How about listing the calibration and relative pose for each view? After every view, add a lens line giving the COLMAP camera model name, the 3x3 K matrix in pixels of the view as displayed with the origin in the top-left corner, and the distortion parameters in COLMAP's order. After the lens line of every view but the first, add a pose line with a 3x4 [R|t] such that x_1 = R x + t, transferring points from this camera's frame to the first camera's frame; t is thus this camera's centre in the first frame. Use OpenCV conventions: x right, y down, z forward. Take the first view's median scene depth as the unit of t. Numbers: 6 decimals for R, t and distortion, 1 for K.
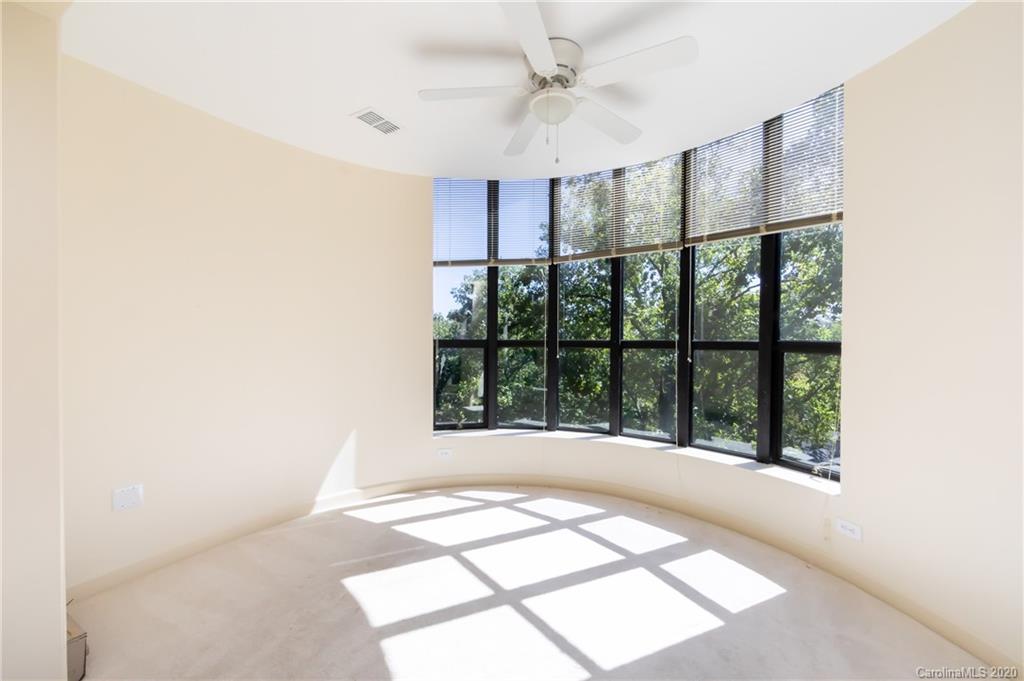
lens RADIAL K [[402.8, 0, 512.2], [0, 402.8, 341.7], [0, 0, 1]] dist [-0.006066, -0.000159]
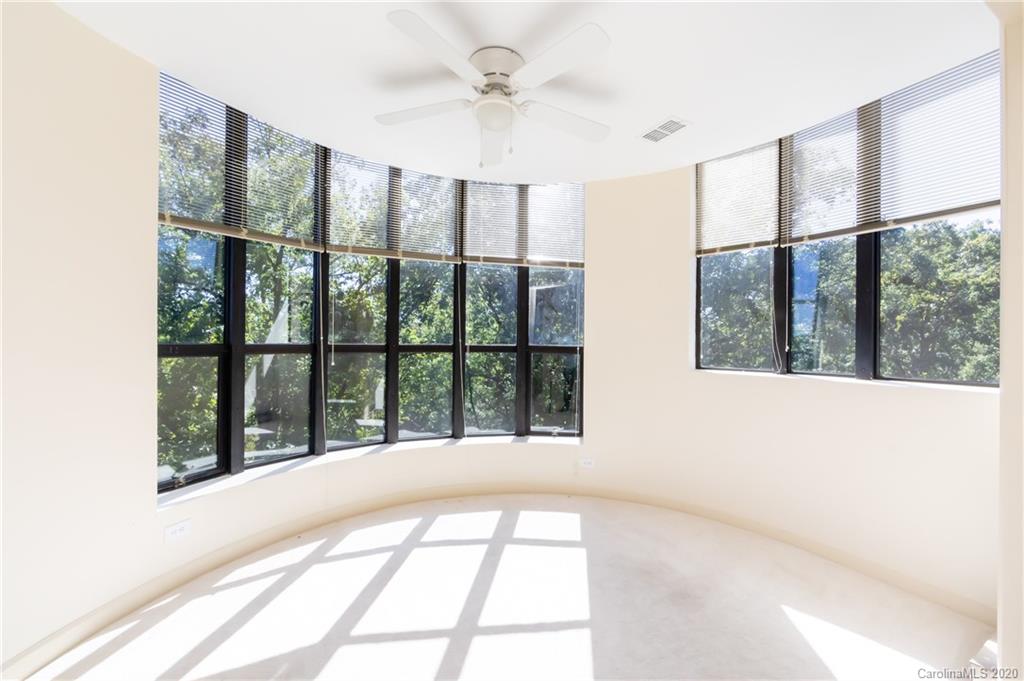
lens RADIAL K [[402.8, 0, 512.2], [0, 402.8, 341.7], [0, 0, 1]] dist [-0.006066, -0.000159]
pose [[0.510349, 0.009587, 0.859914, -0.505911], [-0.007084, 0.999951, -0.006944, -0.005741], [-0.859938, -0.002548, 0.510391, 0.307811]]
